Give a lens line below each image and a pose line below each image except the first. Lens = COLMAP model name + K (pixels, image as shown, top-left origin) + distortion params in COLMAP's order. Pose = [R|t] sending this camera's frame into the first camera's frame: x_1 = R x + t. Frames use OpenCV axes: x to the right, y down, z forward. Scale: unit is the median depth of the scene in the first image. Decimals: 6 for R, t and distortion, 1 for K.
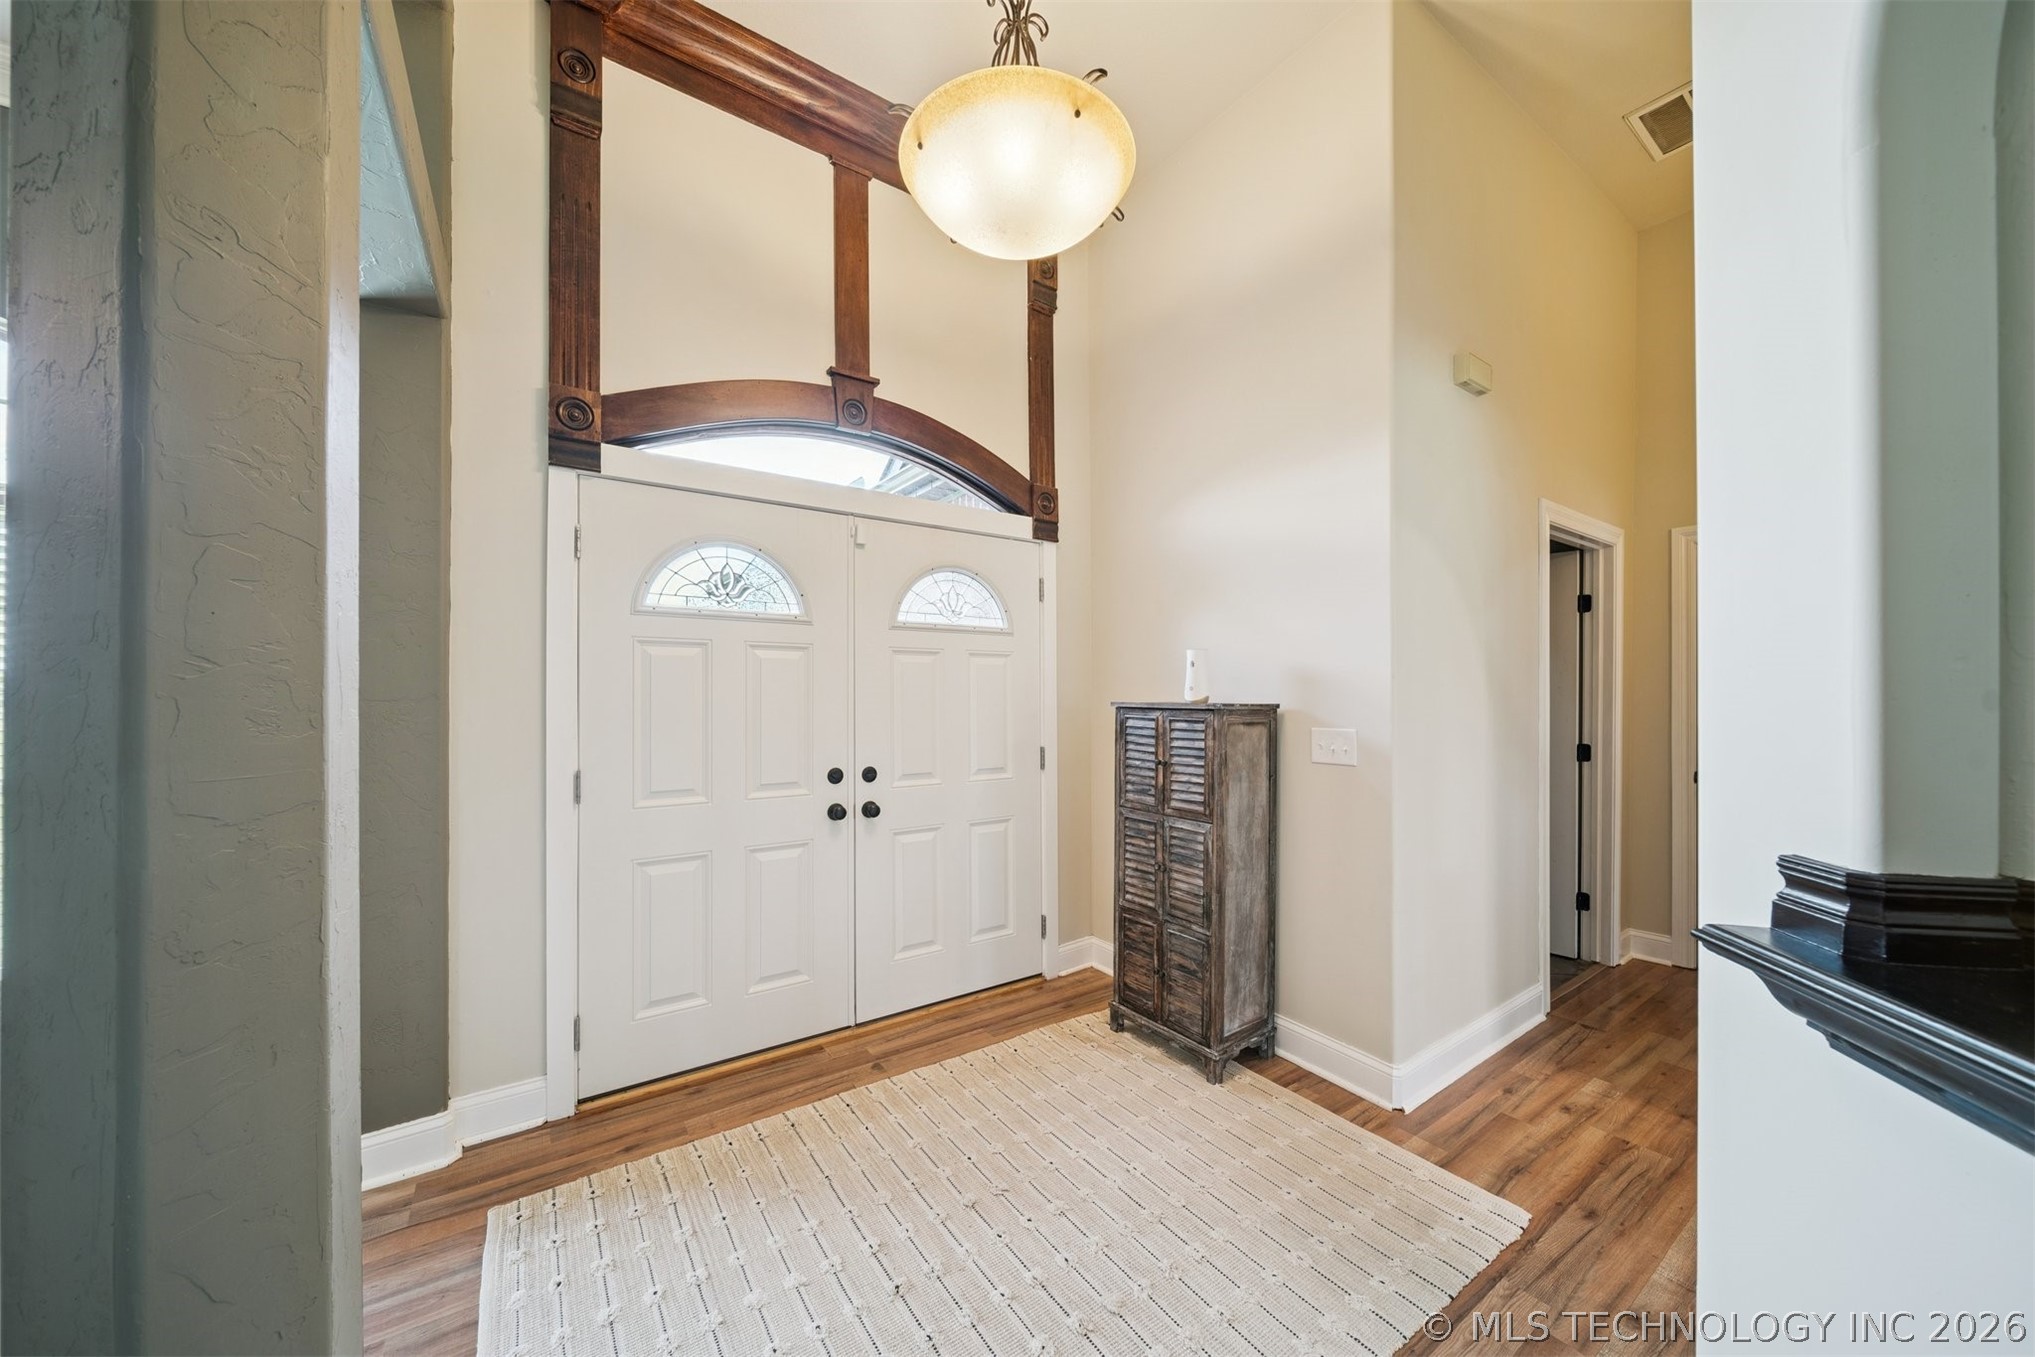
lens RADIAL K [[713.5, 0, 1027.6], [0, 713.5, 691.5], [0, 0, 1]] dist [0.000409, -0.000048]
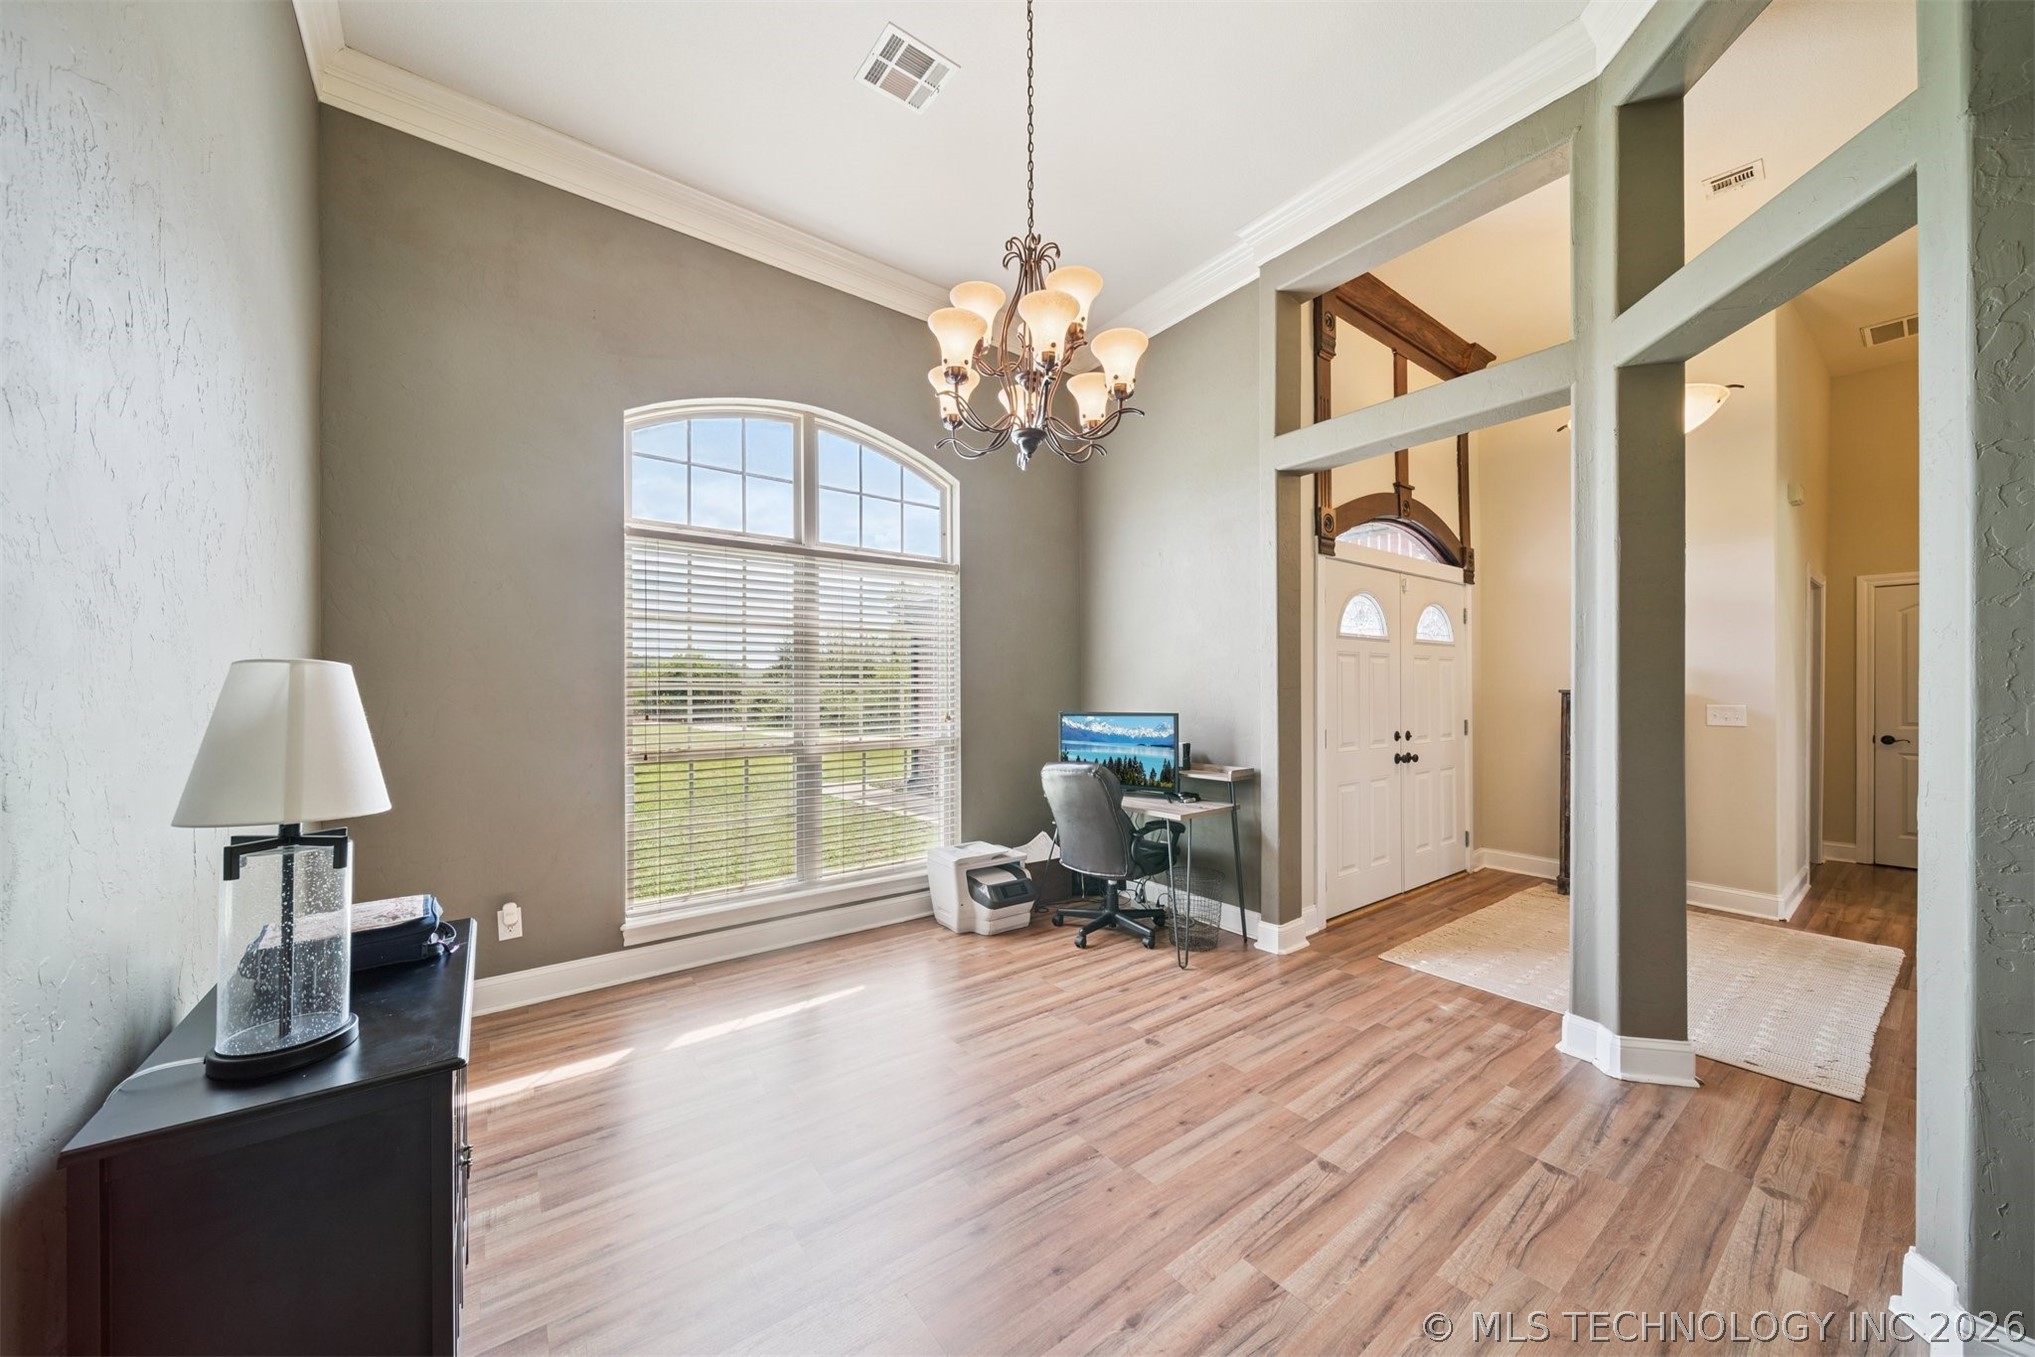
lens RADIAL K [[719.0, 0, 1020.3], [0, 719.0, 681.9], [0, 0, 1]] dist [0.001553, -0.002424]
pose [[0.999334, -0.000361, 0.036501, -1.250881], [0.000401, 0.999999, -0.001092, -0.002165], [-0.036500, 0.001106, 0.999333, -0.622732]]
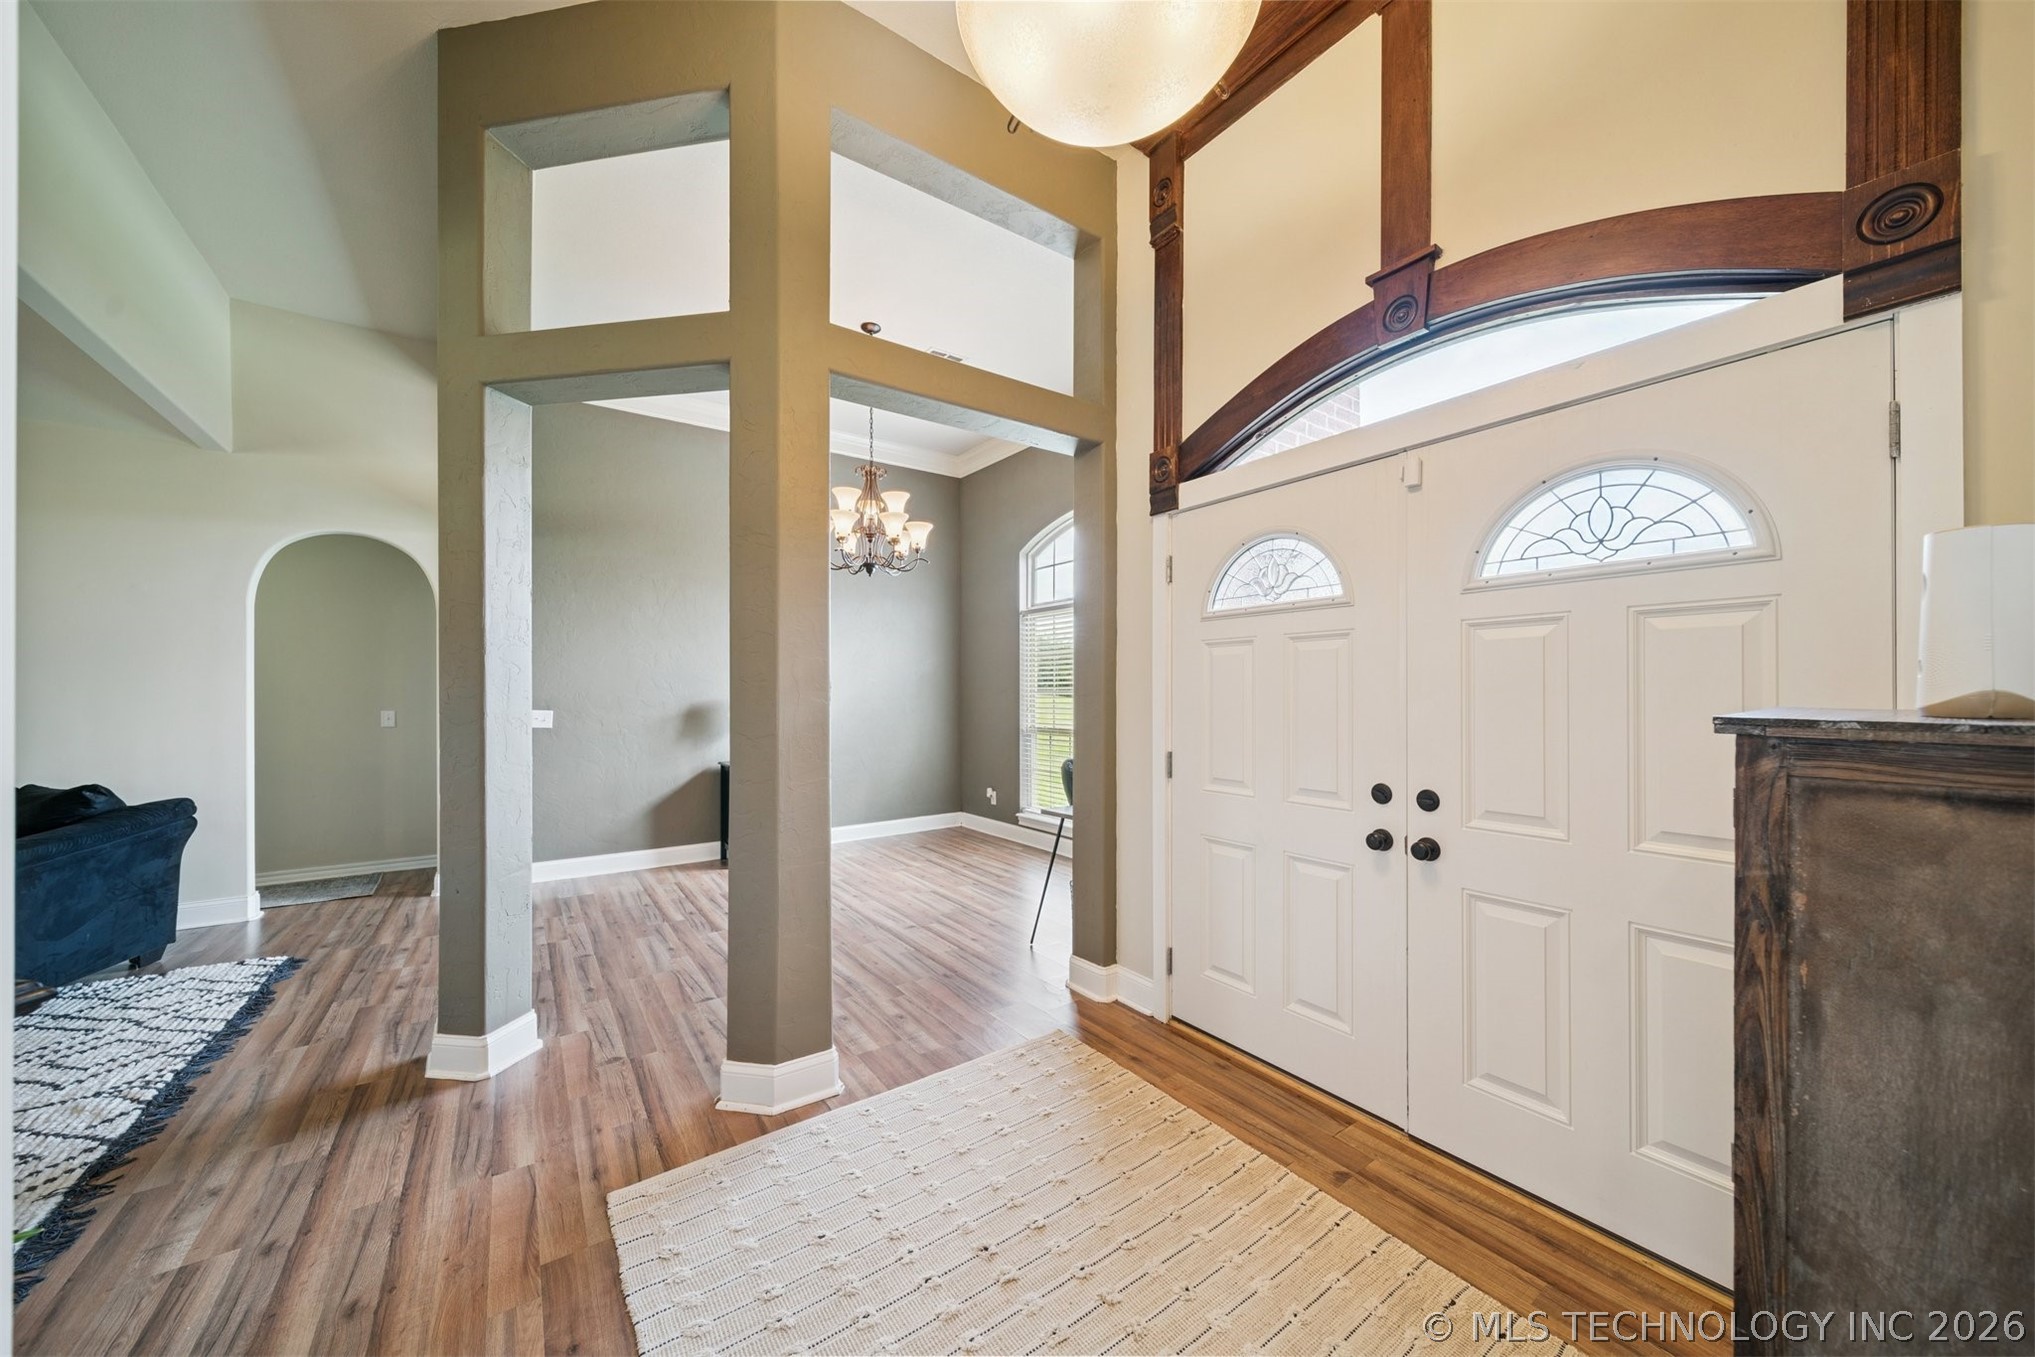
lens RADIAL K [[712.8, 0, 1021.0], [0, 712.8, 685.1], [0, 0, 1]] dist [0.001165, -0.001511]
pose [[0.007651, -0.009003, -0.999930, 0.542626], [0.009752, 0.999913, -0.008928, 0.002329], [0.999923, -0.009683, 0.007738, 0.638521]]
